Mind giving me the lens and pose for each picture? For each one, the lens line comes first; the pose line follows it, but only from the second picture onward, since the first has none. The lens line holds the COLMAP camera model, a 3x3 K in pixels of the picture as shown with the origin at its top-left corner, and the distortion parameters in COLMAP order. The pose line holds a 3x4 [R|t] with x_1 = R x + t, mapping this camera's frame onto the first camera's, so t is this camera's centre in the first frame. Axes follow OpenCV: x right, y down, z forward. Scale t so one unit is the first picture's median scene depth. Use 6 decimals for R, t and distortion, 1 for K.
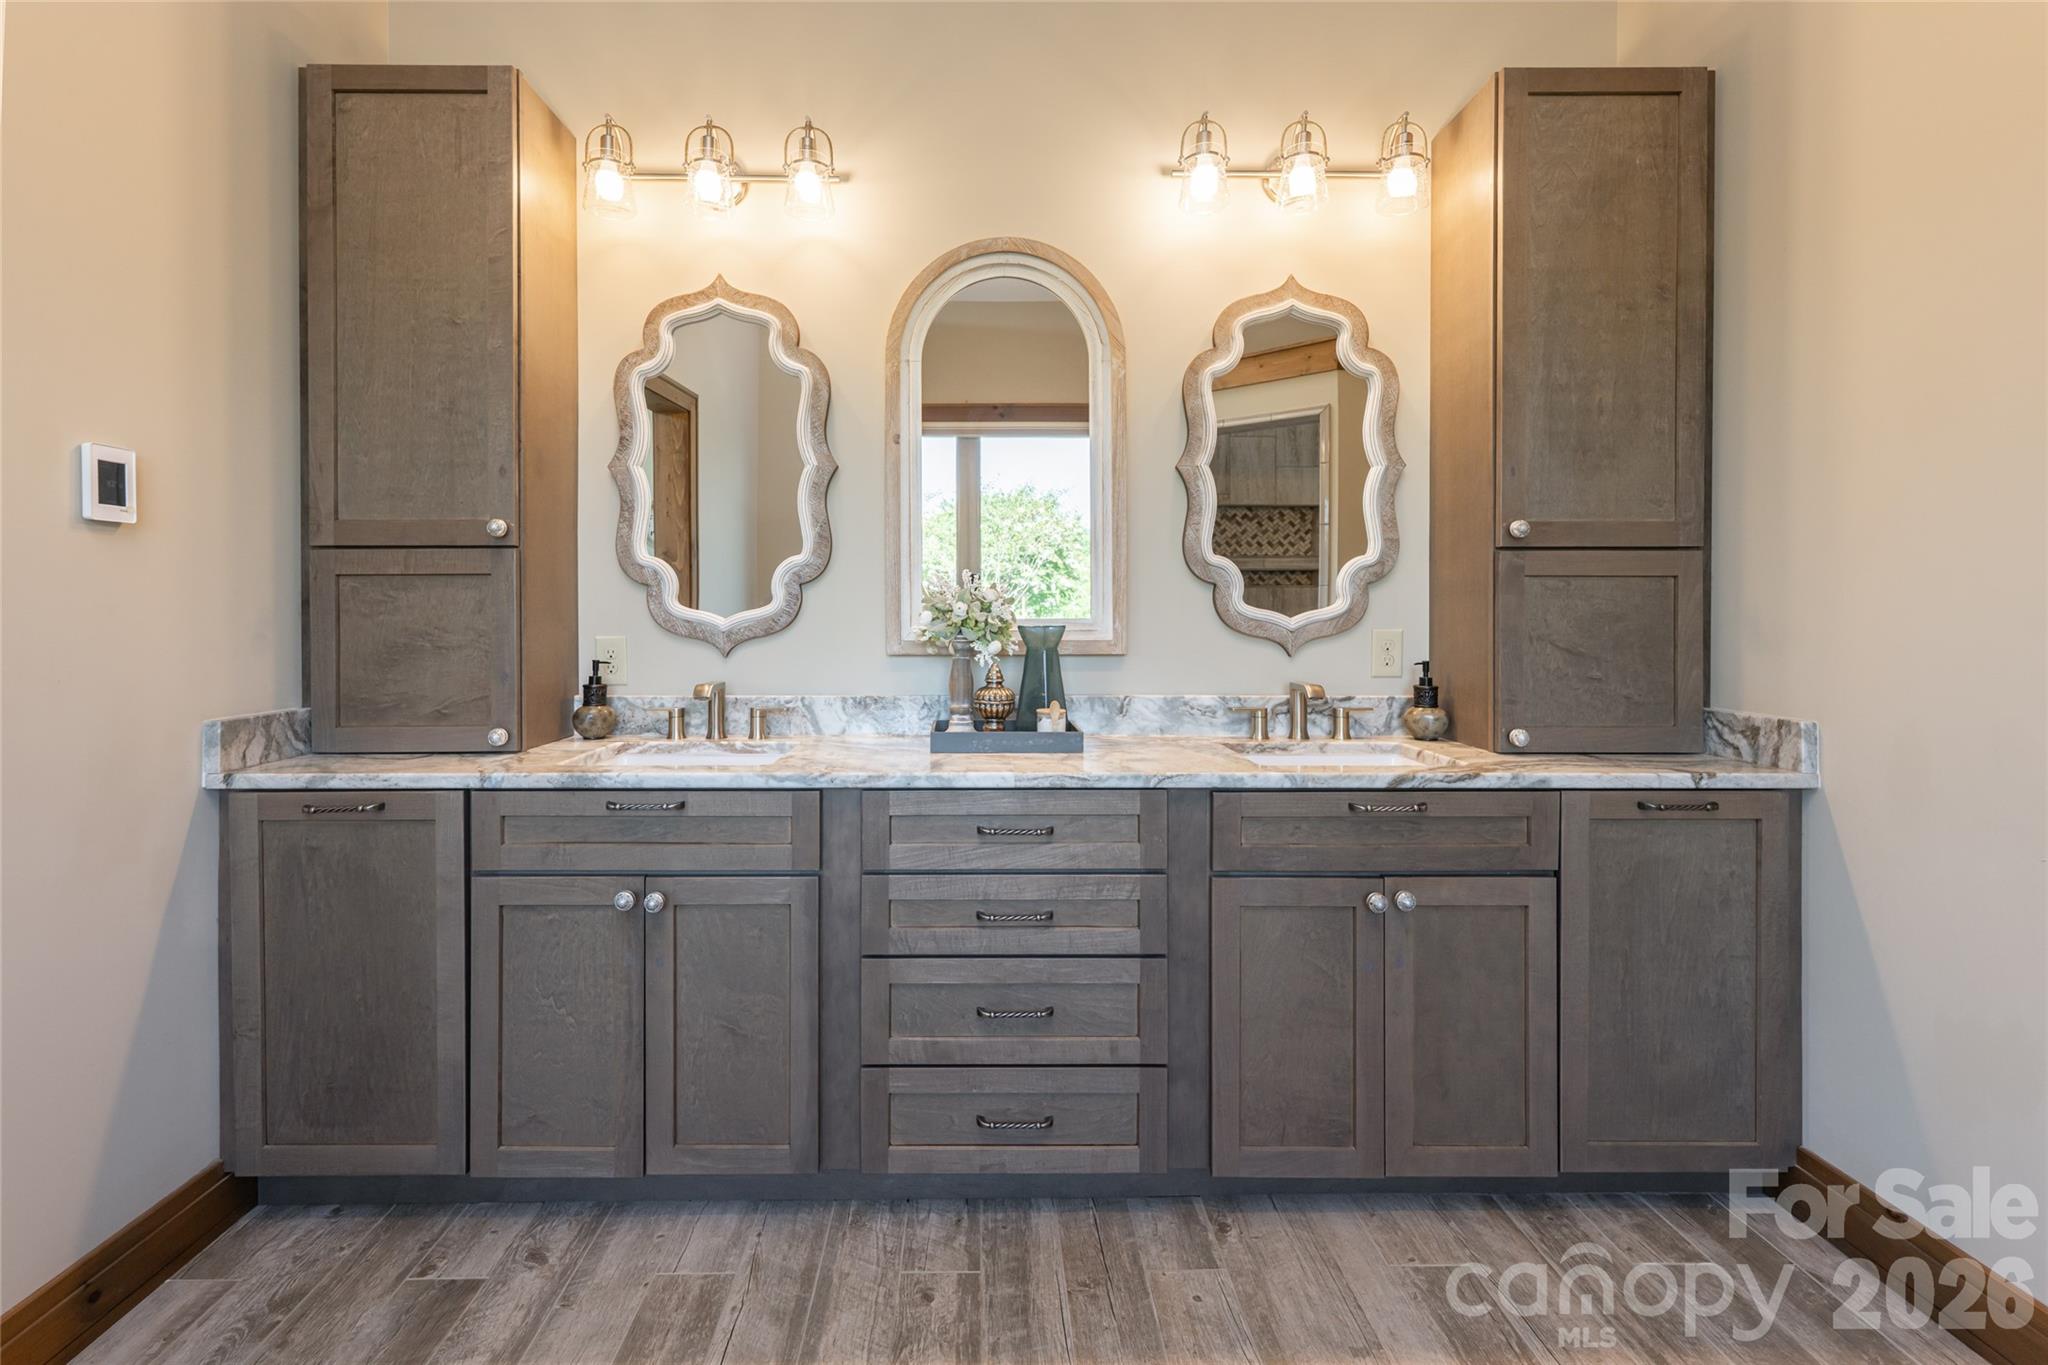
lens RADIAL K [[934.2, 0, 982.7], [0, 934.2, 606.9], [0, 0, 1]] dist [0.005638, 0.000713]
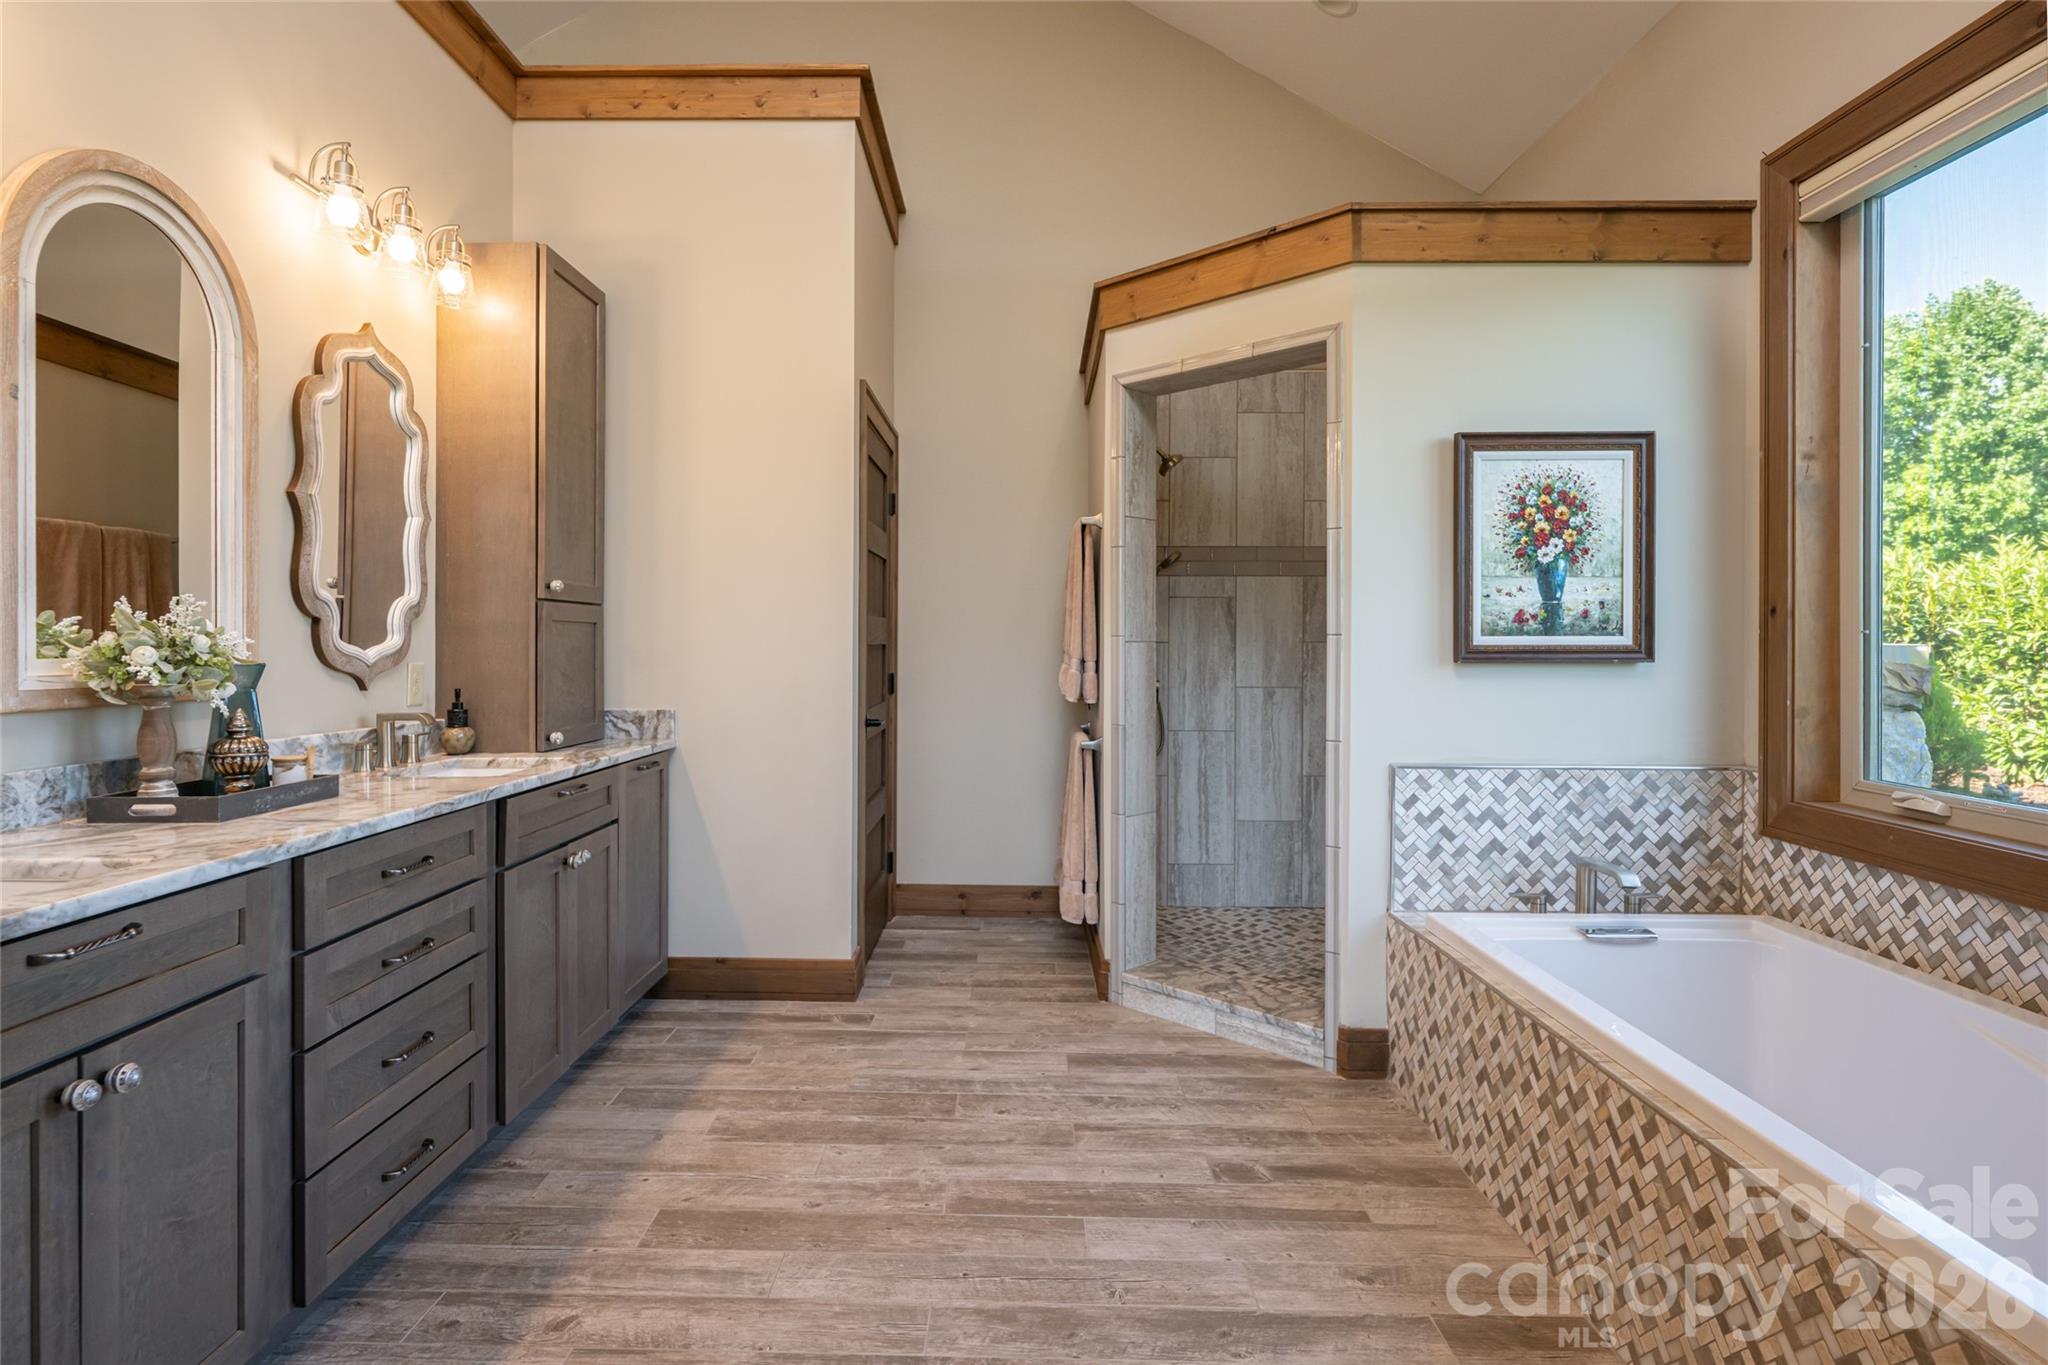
lens RADIAL K [[1086.5, 0, 1014.5], [0, 1086.5, 646.3], [0, 0, 1]] dist [0.004714, -0.001339]
pose [[0.005573, -0.000108, 0.999984, -1.002599], [-0.000407, 1.000000, 0.000110, 0.004032], [-0.999984, -0.000408, 0.005573, 0.314524]]
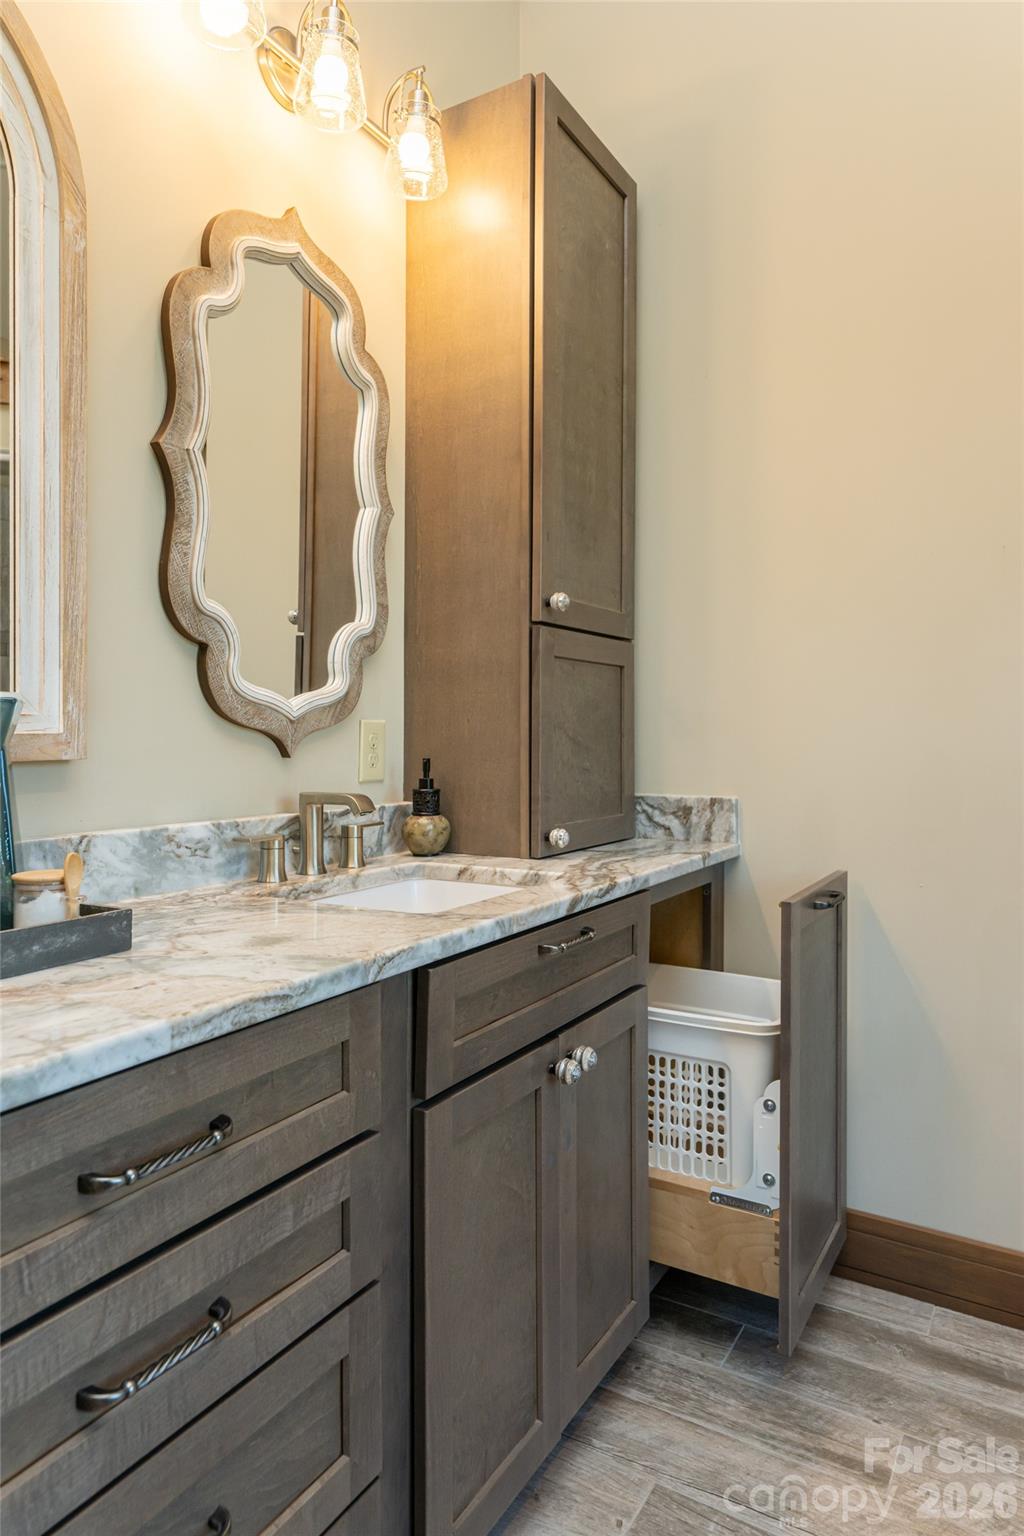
lens RADIAL K [[980.4, 0, 494.7], [0, 980.4, 726.8], [0, 0, 1]] dist [0.008131, 0.003417]
pose [[0.512027, 0.006459, 0.858945, -0.249829], [-0.000778, 0.999975, -0.007056, 0.040409], [-0.858969, 0.002944, 0.512019, 0.569291]]
